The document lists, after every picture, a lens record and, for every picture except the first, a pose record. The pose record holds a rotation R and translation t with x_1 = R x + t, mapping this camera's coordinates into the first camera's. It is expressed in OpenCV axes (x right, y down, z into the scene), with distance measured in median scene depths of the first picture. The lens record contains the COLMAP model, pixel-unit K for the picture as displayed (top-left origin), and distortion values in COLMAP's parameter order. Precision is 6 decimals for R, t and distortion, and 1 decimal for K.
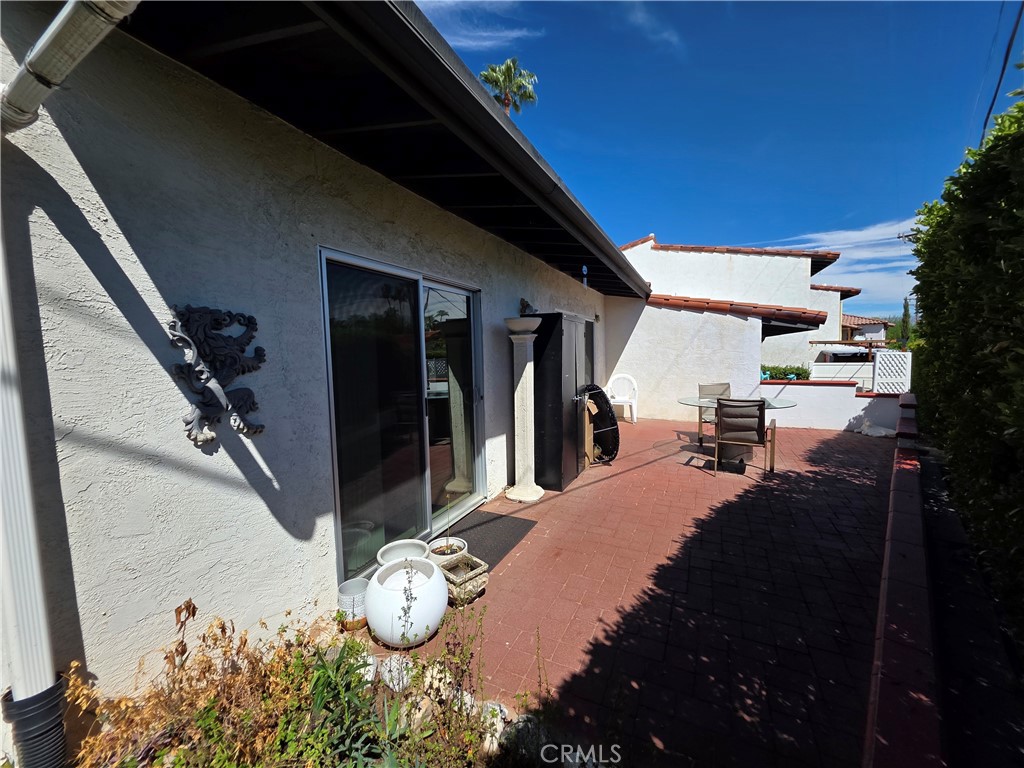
lens RADIAL K [[411.9, 0, 511.1], [0, 411.9, 385.3], [0, 0, 1]] dist [0.002011, -0.000219]
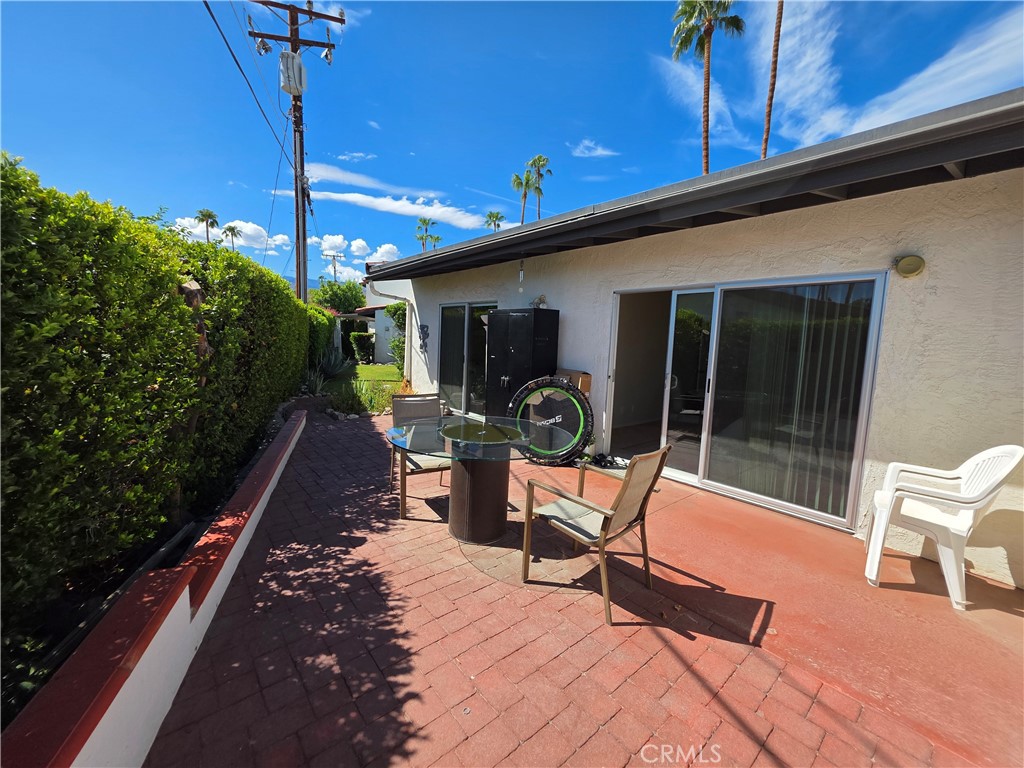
lens RADIAL K [[411.9, 0, 513.3], [0, 411.9, 382.0], [0, 0, 1]] dist [0.002011, -0.000219]
pose [[-0.420109, 0.105479, -0.901323, 0.738220], [-0.096955, 0.982320, 0.160149, -0.089806], [0.902279, 0.154668, -0.402455, 0.903792]]
